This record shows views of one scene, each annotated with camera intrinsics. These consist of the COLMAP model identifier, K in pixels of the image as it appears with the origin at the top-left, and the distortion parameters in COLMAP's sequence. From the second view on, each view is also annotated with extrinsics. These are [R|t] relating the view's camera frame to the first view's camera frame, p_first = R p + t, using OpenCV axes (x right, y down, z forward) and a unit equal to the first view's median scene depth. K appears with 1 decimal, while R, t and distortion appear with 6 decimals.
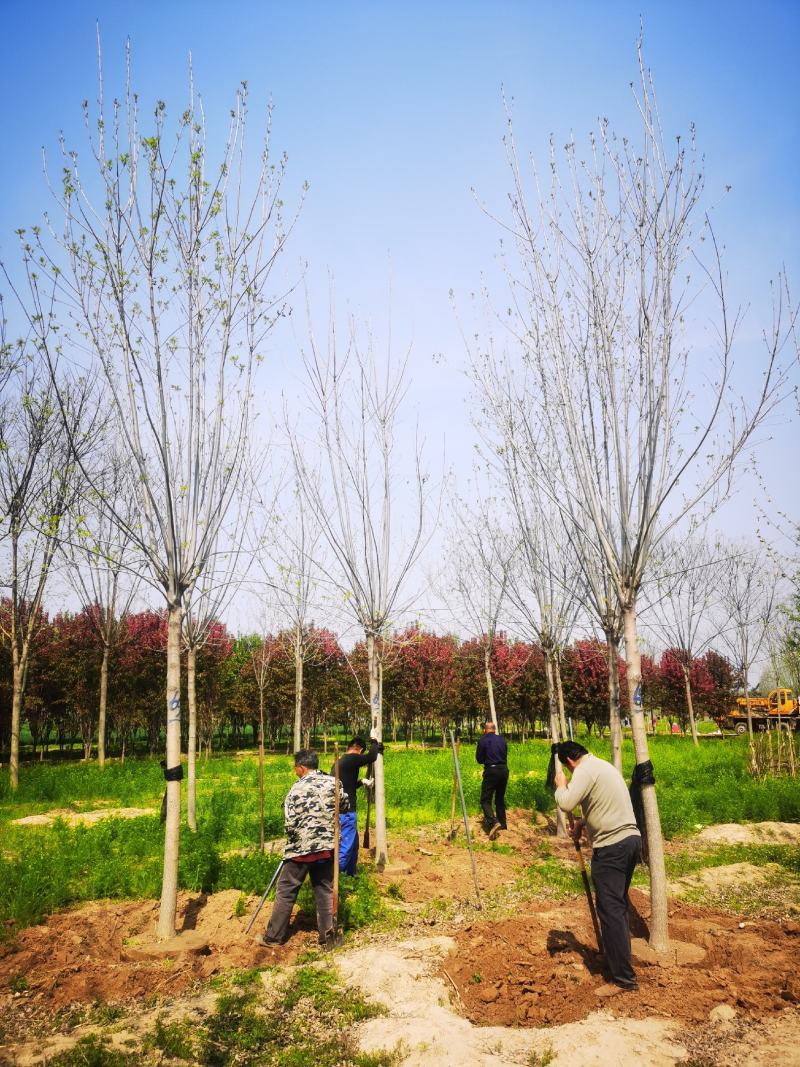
lens RADIAL K [[821.5, 0, 399.1], [0, 821.5, 524.4], [0, 0, 1]] dist [0.034146, -0.029849]
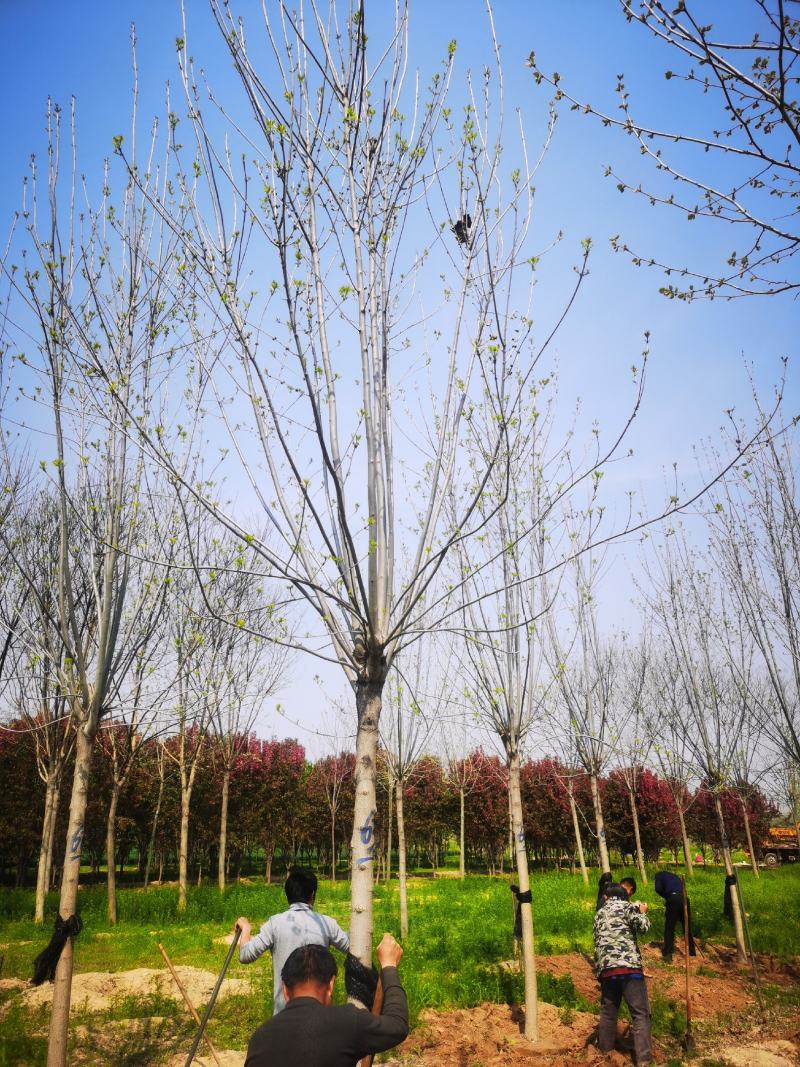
lens RADIAL K [[821.5, 0, 400.7], [0, 821.5, 527.4], [0, 0, 1]] dist [0.034146, -0.029849]
pose [[0.998937, 0.029145, 0.035723, -0.264647], [-0.024201, 0.990987, -0.131755, -0.038501], [-0.039241, 0.130750, 0.990638, -0.144808]]
